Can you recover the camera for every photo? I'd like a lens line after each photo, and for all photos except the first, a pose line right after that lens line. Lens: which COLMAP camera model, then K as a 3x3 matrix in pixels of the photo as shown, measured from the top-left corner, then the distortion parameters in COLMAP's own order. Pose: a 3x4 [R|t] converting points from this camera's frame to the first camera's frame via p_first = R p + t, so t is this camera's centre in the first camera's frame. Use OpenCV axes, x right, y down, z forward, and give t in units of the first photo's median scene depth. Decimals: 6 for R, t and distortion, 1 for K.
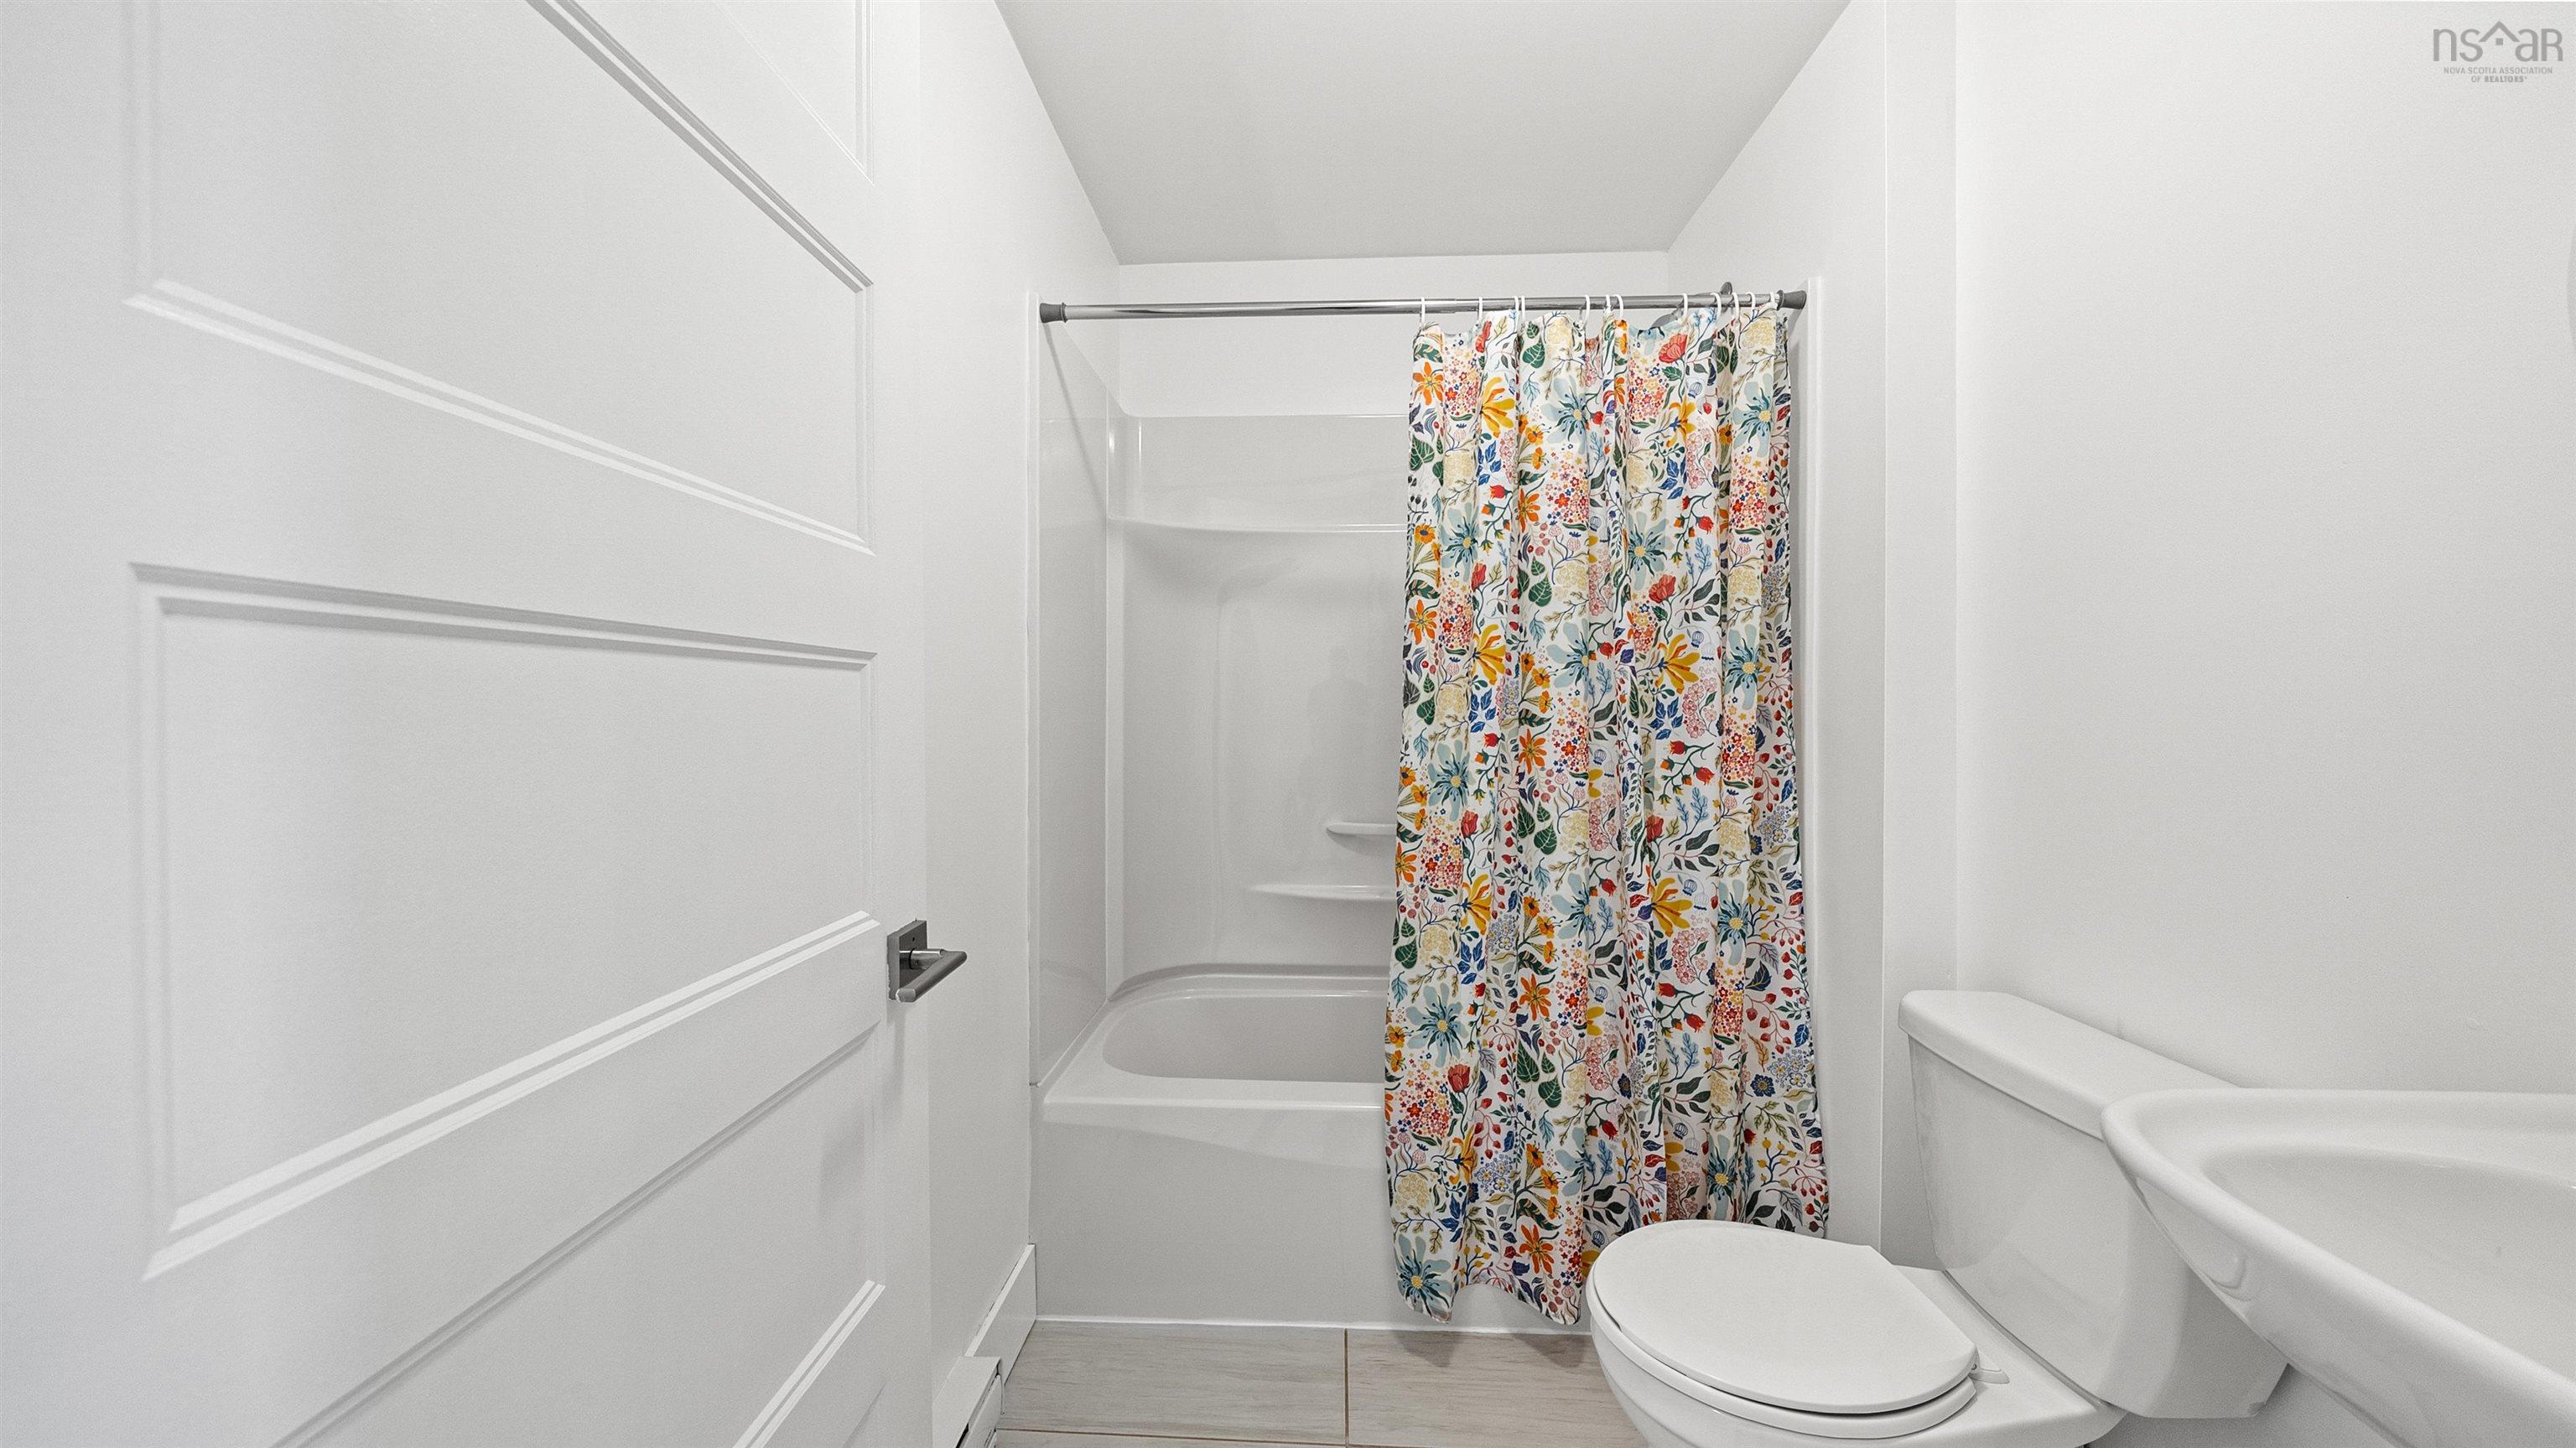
lens RADIAL K [[875.2, 0, 1286.4], [0, 875.2, 730.7], [0, 0, 1]] dist [-0.011438, -0.000099]
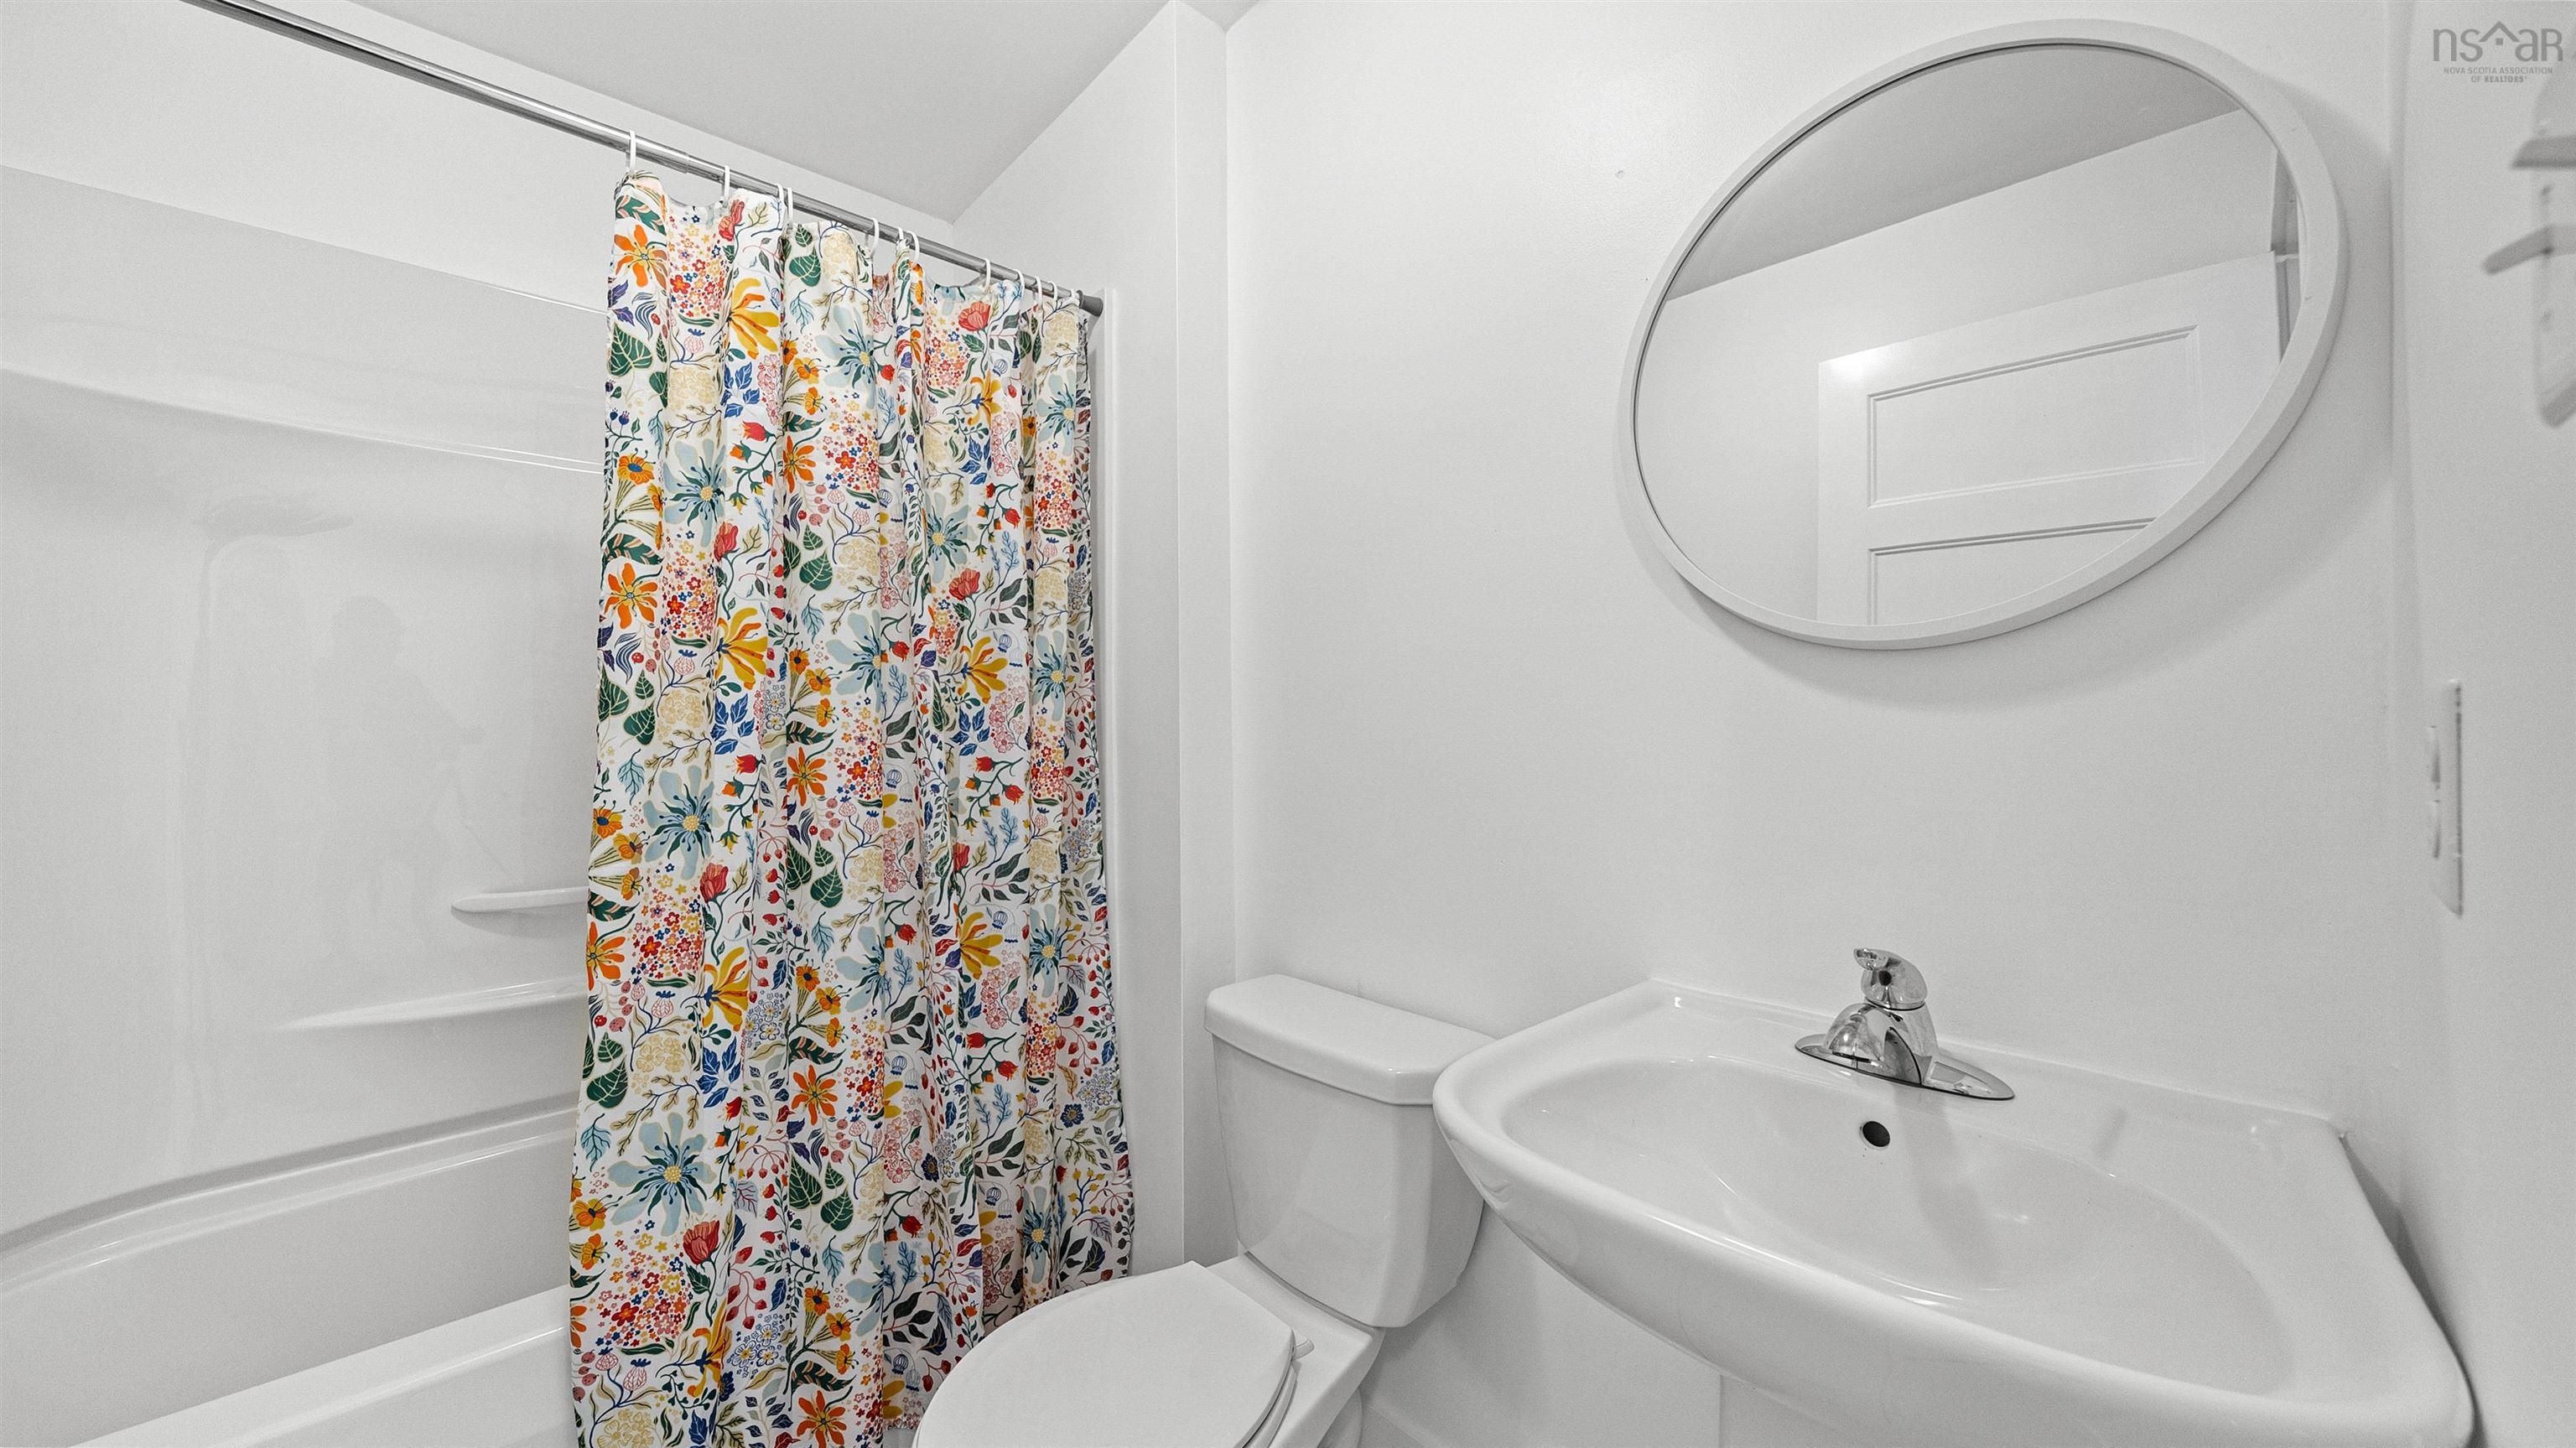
lens RADIAL K [[917.1, 0, 1304.5], [0, 917.1, 717.5], [0, 0, 1]] dist [-0.004978, -0.000548]
pose [[0.701952, -0.001645, 0.712223, 0.013220], [0.021099, 0.999606, -0.018486, -0.004025], [-0.711912, 0.028003, 0.701710, 0.115292]]
